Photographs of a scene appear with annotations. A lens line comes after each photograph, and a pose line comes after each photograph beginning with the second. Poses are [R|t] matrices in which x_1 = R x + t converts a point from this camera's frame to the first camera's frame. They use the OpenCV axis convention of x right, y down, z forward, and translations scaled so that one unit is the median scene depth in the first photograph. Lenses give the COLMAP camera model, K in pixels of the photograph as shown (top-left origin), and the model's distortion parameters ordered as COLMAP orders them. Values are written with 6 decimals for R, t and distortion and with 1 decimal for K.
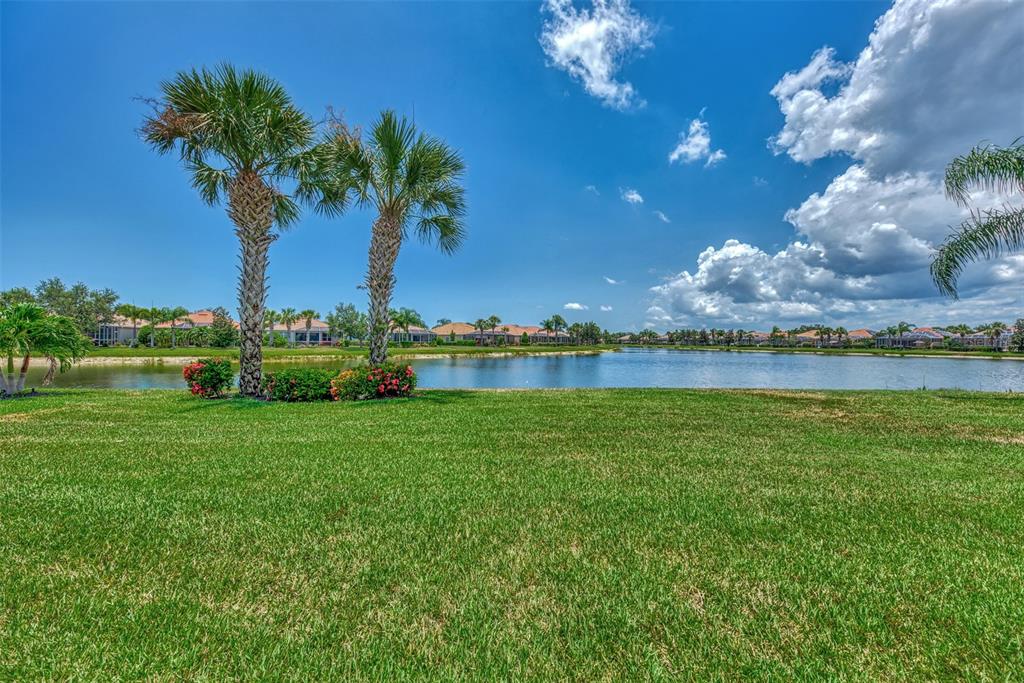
lens RADIAL K [[380.3, 0, 511.0], [0, 380.3, 344.9], [0, 0, 1]] dist [0.010231, -0.006413]
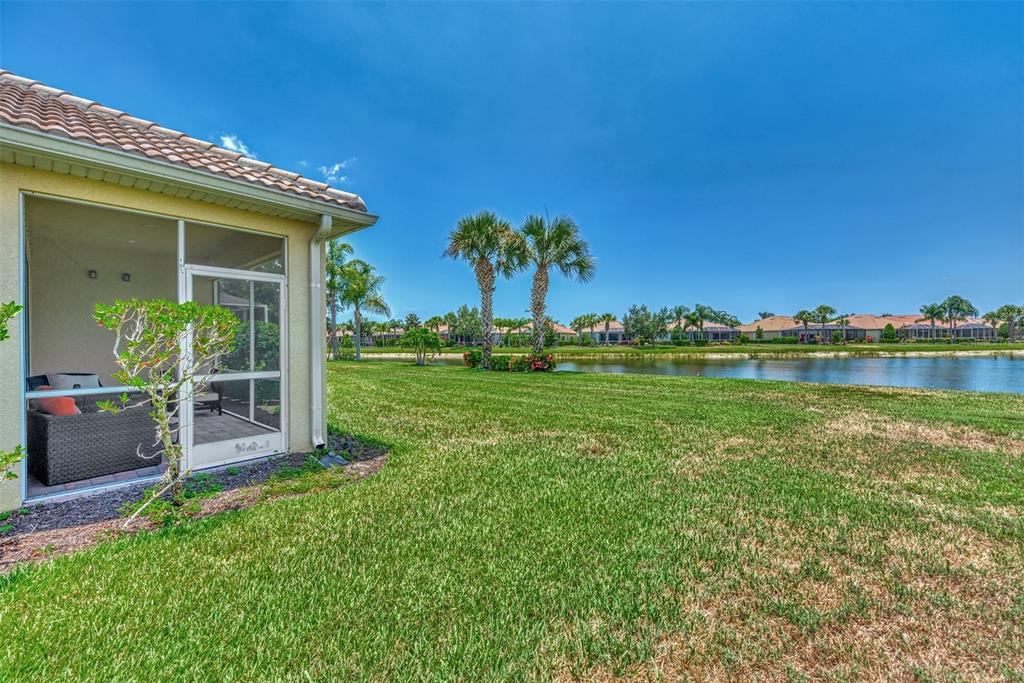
lens RADIAL K [[405.6, 0, 510.0], [0, 405.6, 344.3], [0, 0, 1]] dist [-0.003247, -0.000988]
pose [[0.702091, -0.008732, -0.712034, 0.105584], [0.008799, 0.999955, -0.003587, 0.001441], [0.712033, -0.003746, 0.702136, -0.047159]]
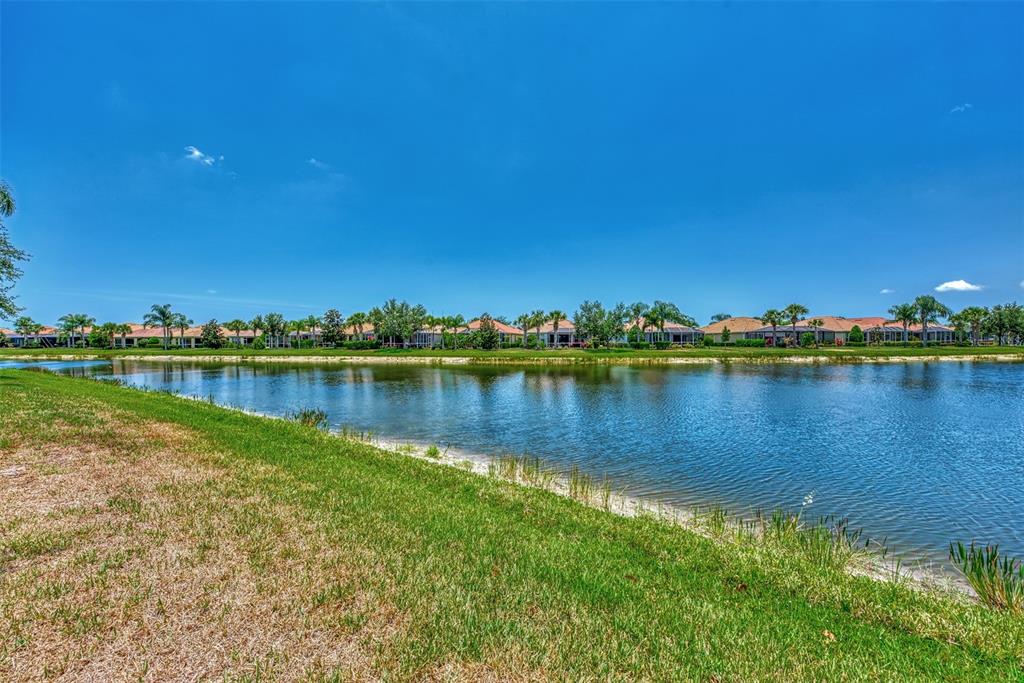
lens RADIAL K [[380.3, 0, 514.5], [0, 380.3, 345.4], [0, 0, 1]] dist [0.010231, -0.006413]
pose [[0.769202, -0.007474, -0.638961, 0.006933], [0.005140, 0.999972, -0.005509, 0.001161], [0.638984, 0.000954, 0.769219, 0.153979]]
